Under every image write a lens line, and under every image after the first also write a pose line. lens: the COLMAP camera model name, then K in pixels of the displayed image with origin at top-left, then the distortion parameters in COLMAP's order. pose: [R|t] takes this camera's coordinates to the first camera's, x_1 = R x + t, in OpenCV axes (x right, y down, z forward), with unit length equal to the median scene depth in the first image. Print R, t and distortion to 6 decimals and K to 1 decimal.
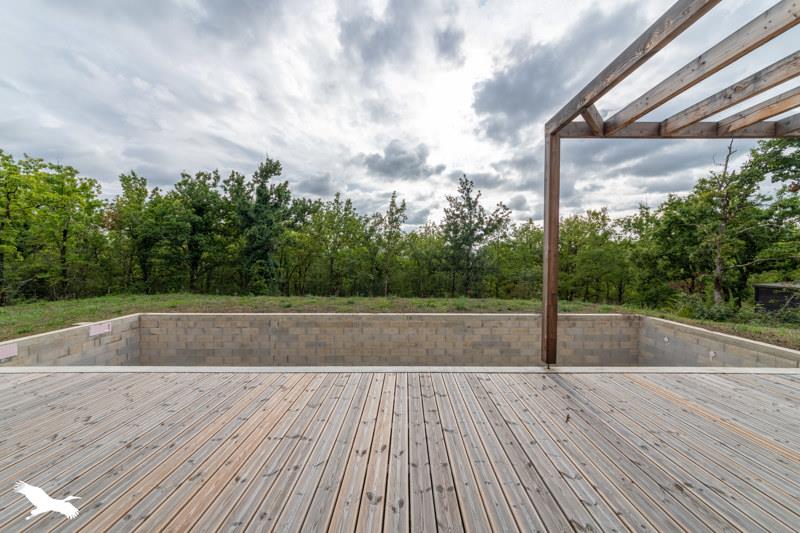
lens RADIAL K [[282.8, 0, 400.3], [0, 282.8, 264.5], [0, 0, 1]] dist [-0.000904, -0.000070]
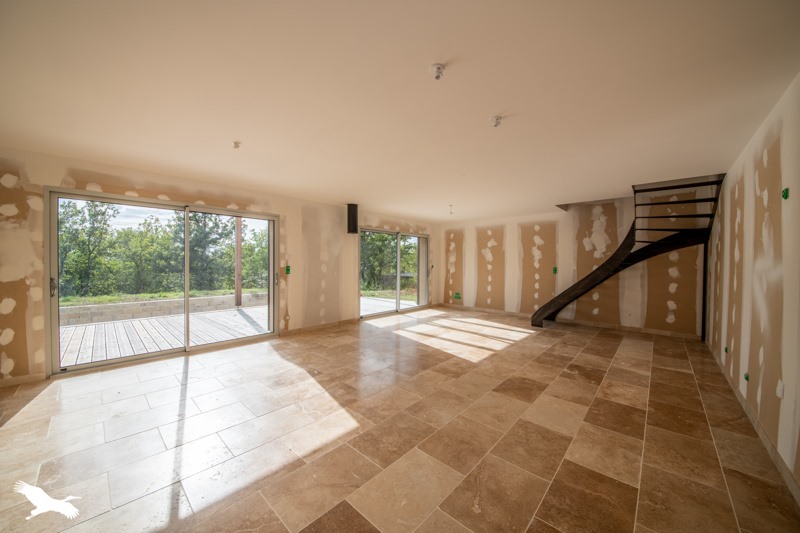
lens RADIAL K [[282.8, 0, 399.6], [0, 282.8, 268.8], [0, 0, 1]] dist [-0.000904, -0.000070]
pose [[0.671746, -0.007737, 0.740741, -0.043468], [0.004668, 0.999970, 0.006212, 0.007636], [-0.740767, -0.000715, 0.671762, -0.235414]]
